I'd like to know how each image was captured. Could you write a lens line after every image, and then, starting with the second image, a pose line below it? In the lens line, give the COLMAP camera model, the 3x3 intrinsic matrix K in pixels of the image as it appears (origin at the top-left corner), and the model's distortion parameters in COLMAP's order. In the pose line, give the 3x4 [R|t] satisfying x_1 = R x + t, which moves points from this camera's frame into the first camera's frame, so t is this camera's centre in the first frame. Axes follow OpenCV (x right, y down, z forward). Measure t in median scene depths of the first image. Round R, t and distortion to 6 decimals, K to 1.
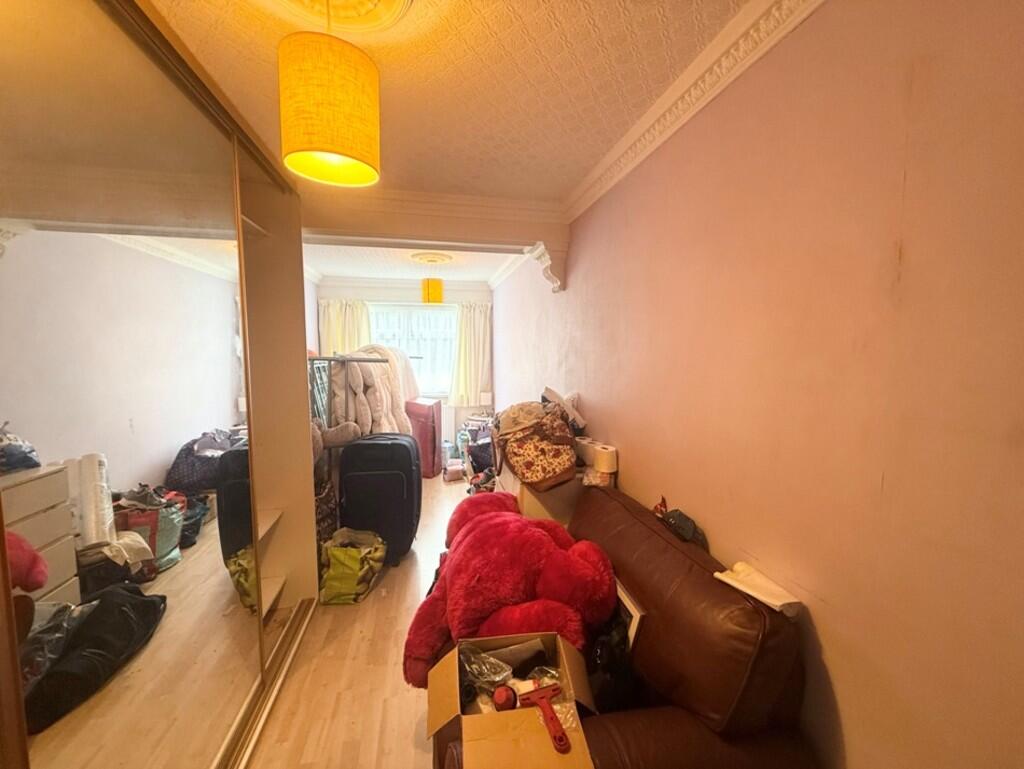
lens RADIAL K [[402.1, 0, 512.6], [0, 402.1, 383.9], [0, 0, 1]] dist [-0.005849, 0.000237]
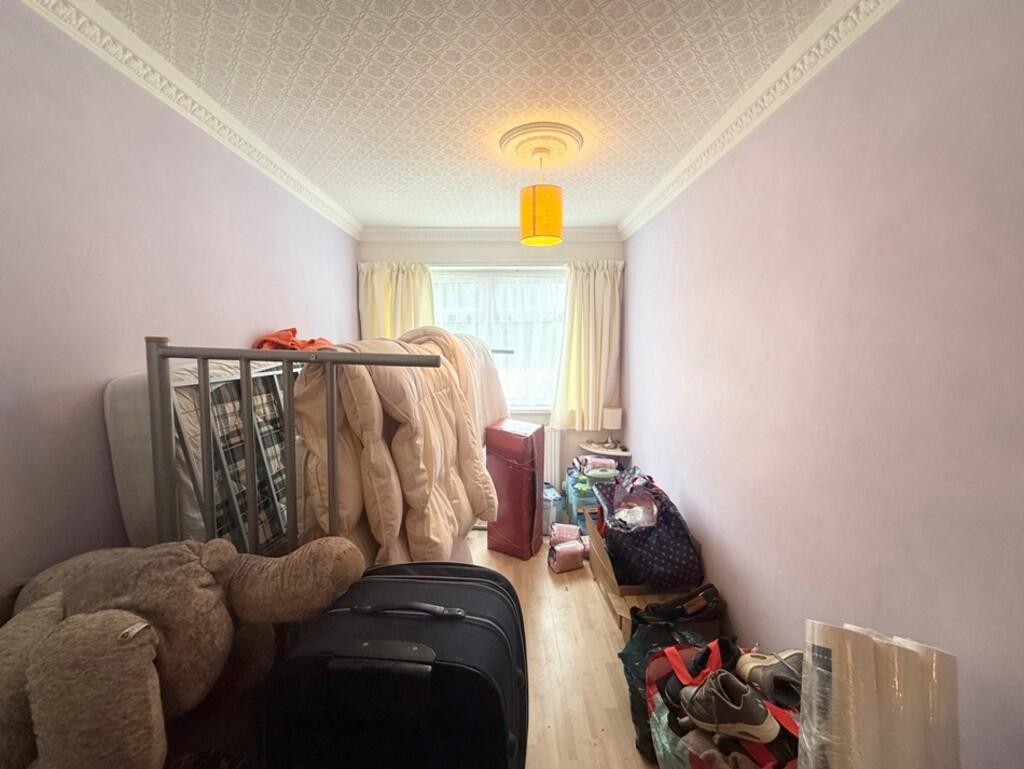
lens RADIAL K [[402.1, 0, 510.5], [0, 402.1, 385.3], [0, 0, 1]] dist [-0.005849, 0.000237]
pose [[0.980428, 0.014707, -0.196326, -0.107950], [-0.010857, 0.999727, 0.020673, -0.026895], [0.196577, -0.018137, 0.980321, 0.402614]]
